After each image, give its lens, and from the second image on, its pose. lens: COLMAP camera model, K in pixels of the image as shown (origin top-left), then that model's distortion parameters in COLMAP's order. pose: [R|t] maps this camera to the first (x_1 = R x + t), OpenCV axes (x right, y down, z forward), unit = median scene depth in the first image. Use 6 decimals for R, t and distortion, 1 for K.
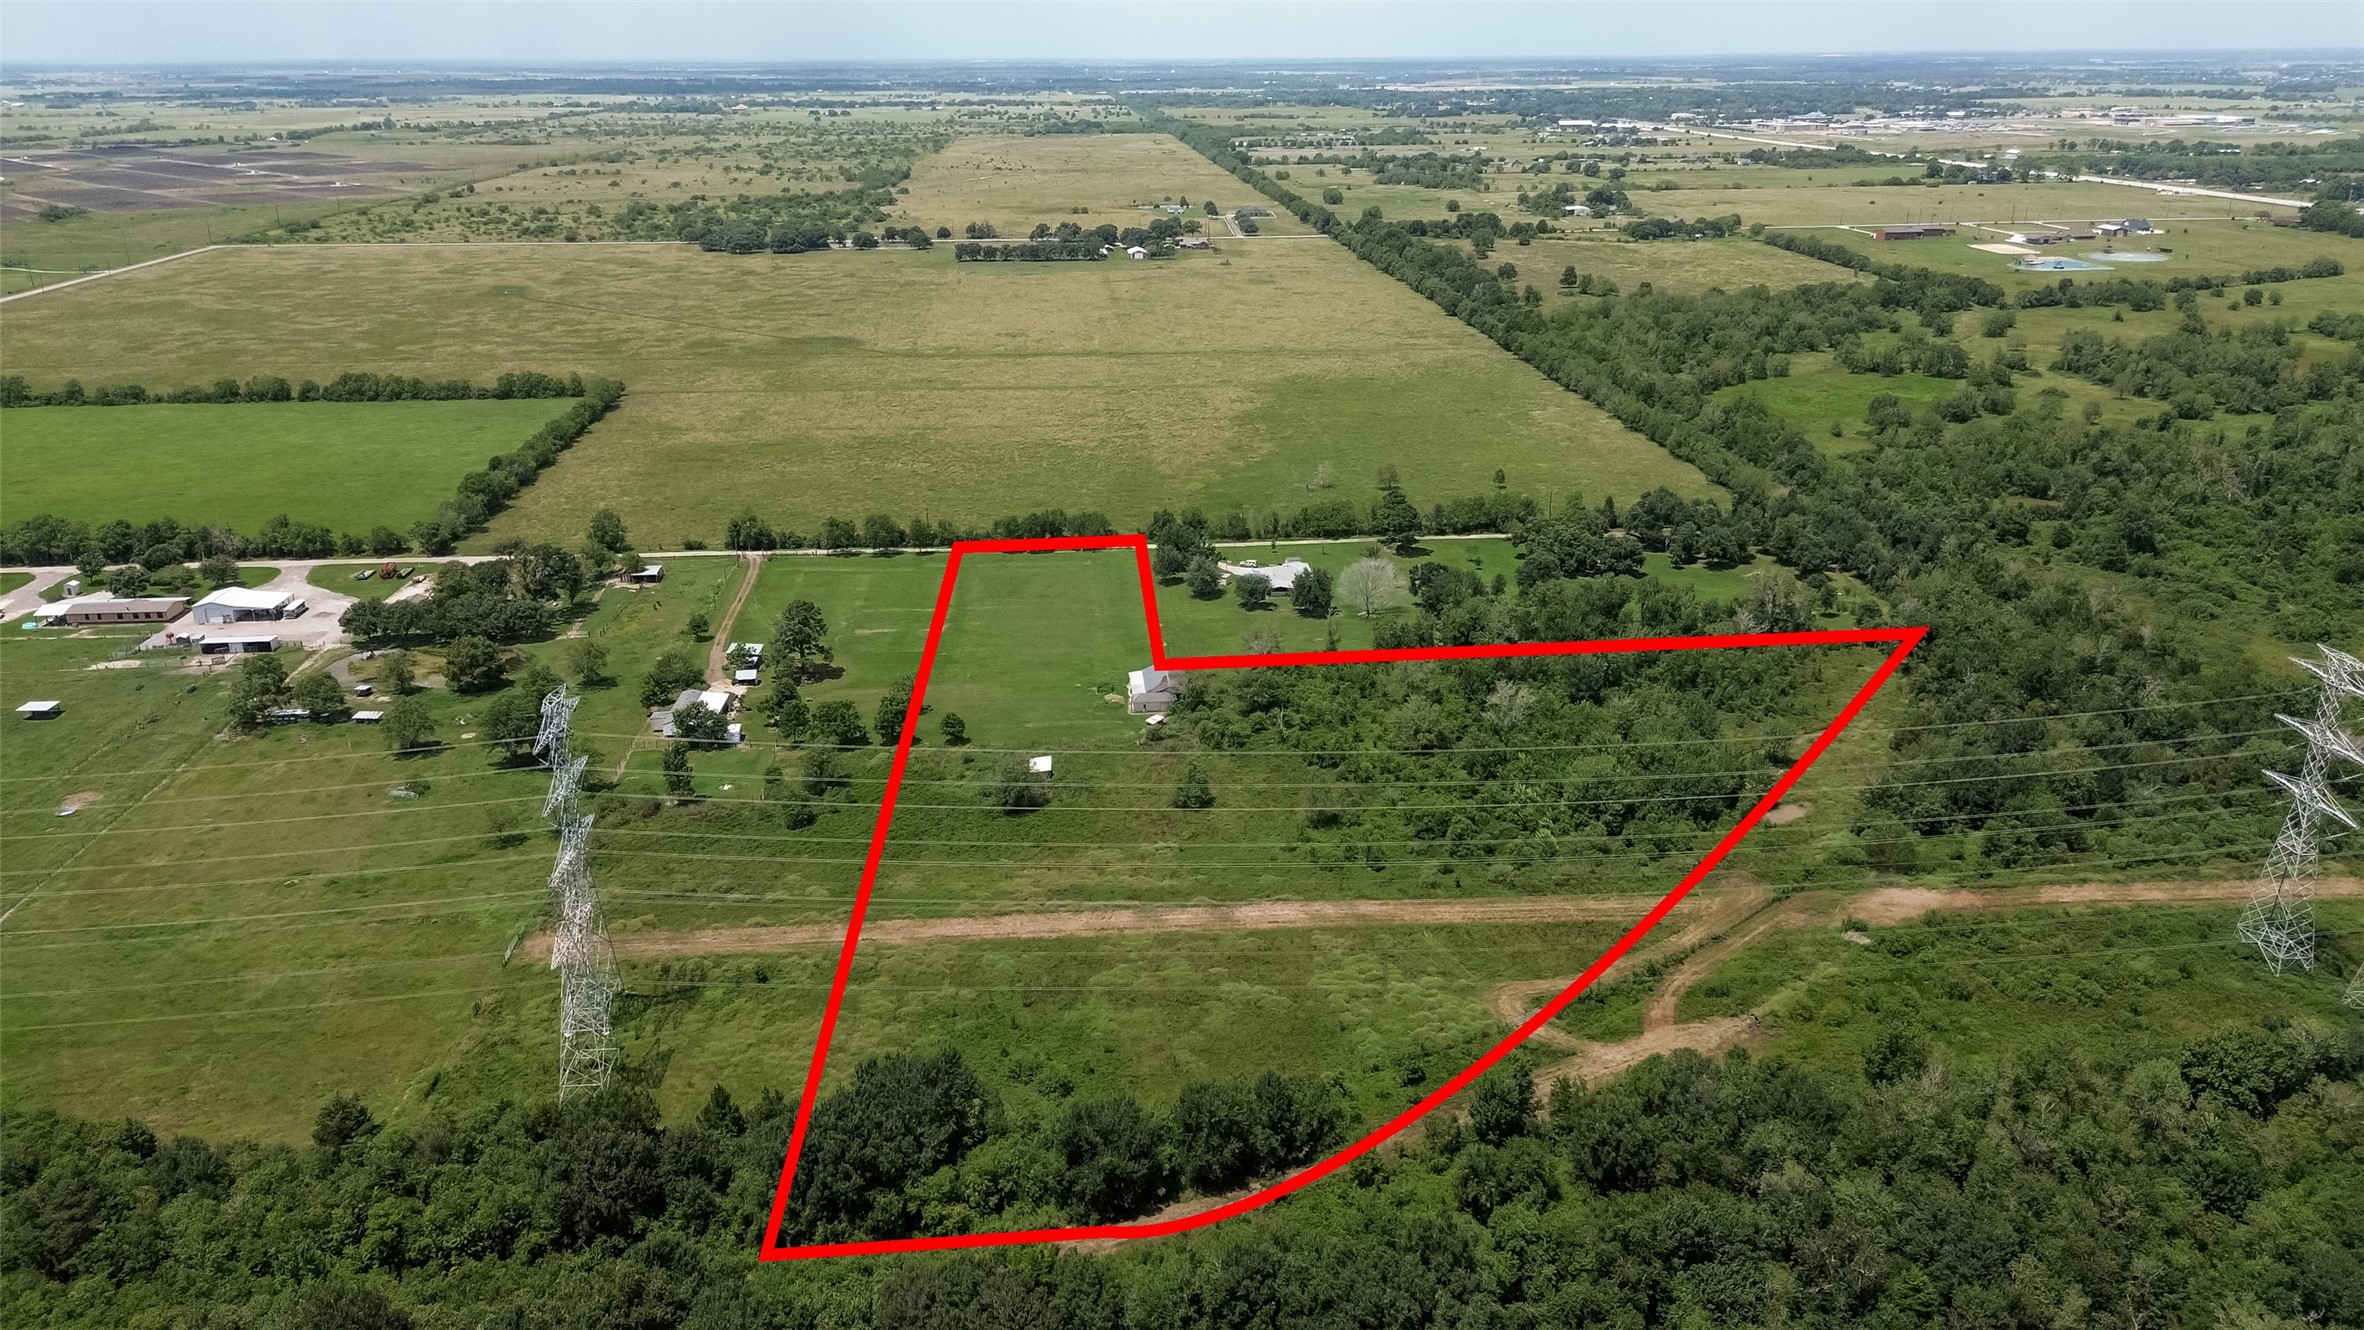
lens RADIAL K [[1666.7, 0, 1196.1], [0, 1666.7, 667.7], [0, 0, 1]] dist [0.071398, -0.083591]
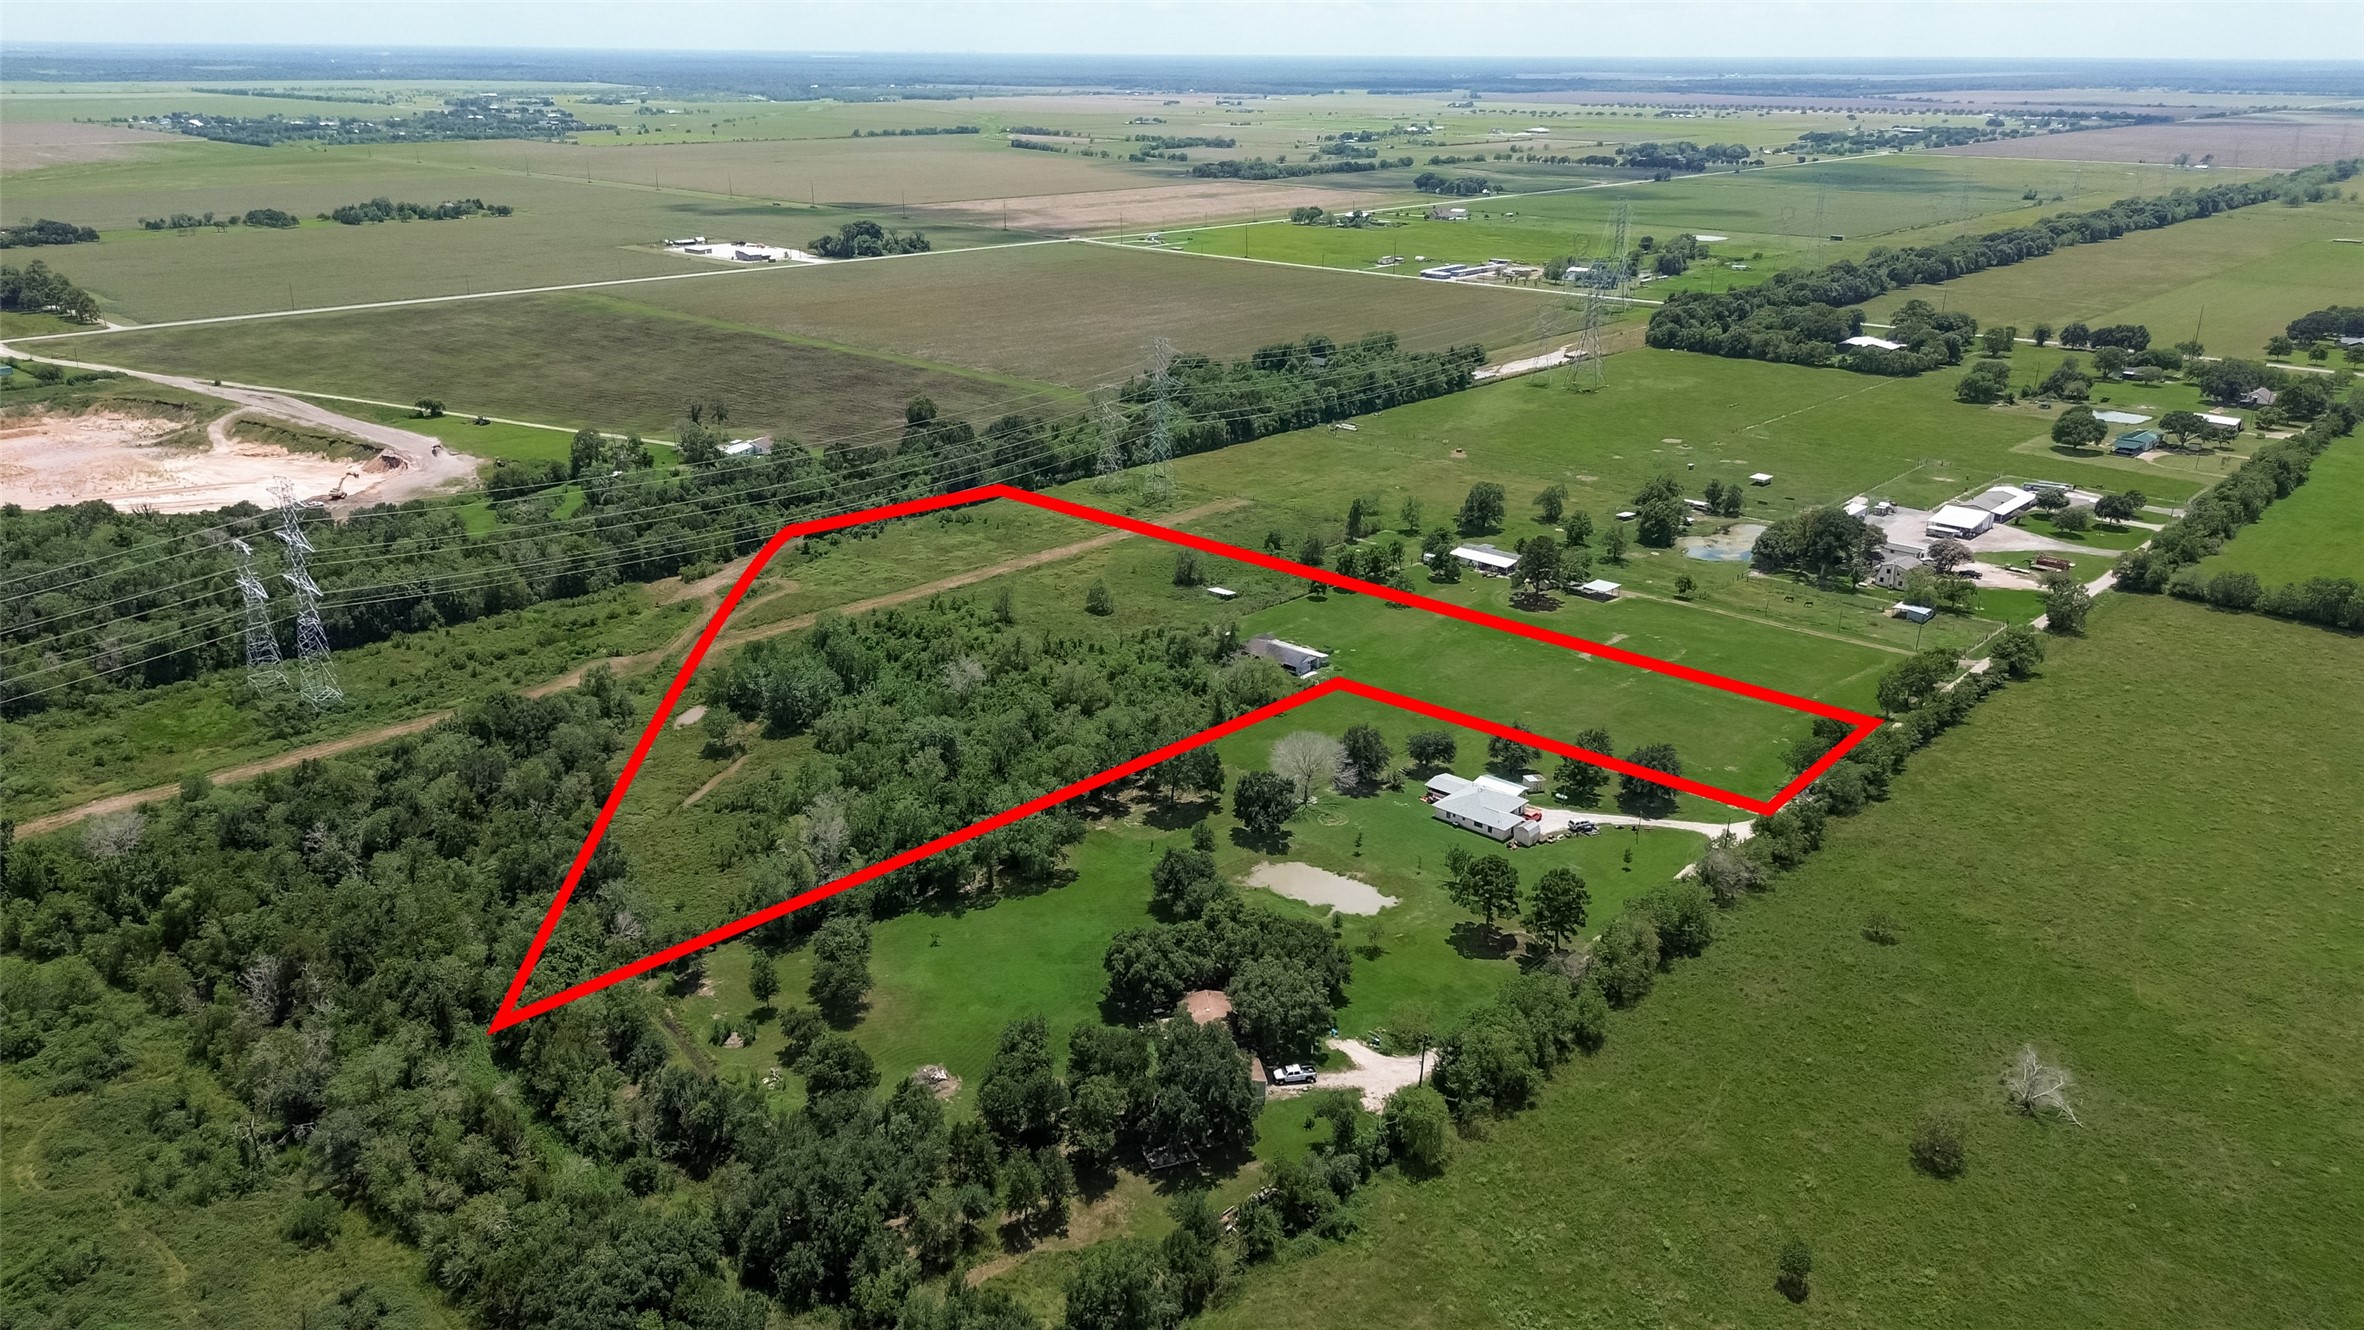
lens RADIAL K [[1650.3, 0, 1212.4], [0, 1650.3, 663.4], [0, 0, 1]] dist [0.062739, -0.067116]
pose [[-0.730558, 0.230494, -0.642774, 0.902819], [-0.243432, 0.791553, 0.560522, -0.737153], [0.637986, 0.565966, -0.522165, 2.010574]]
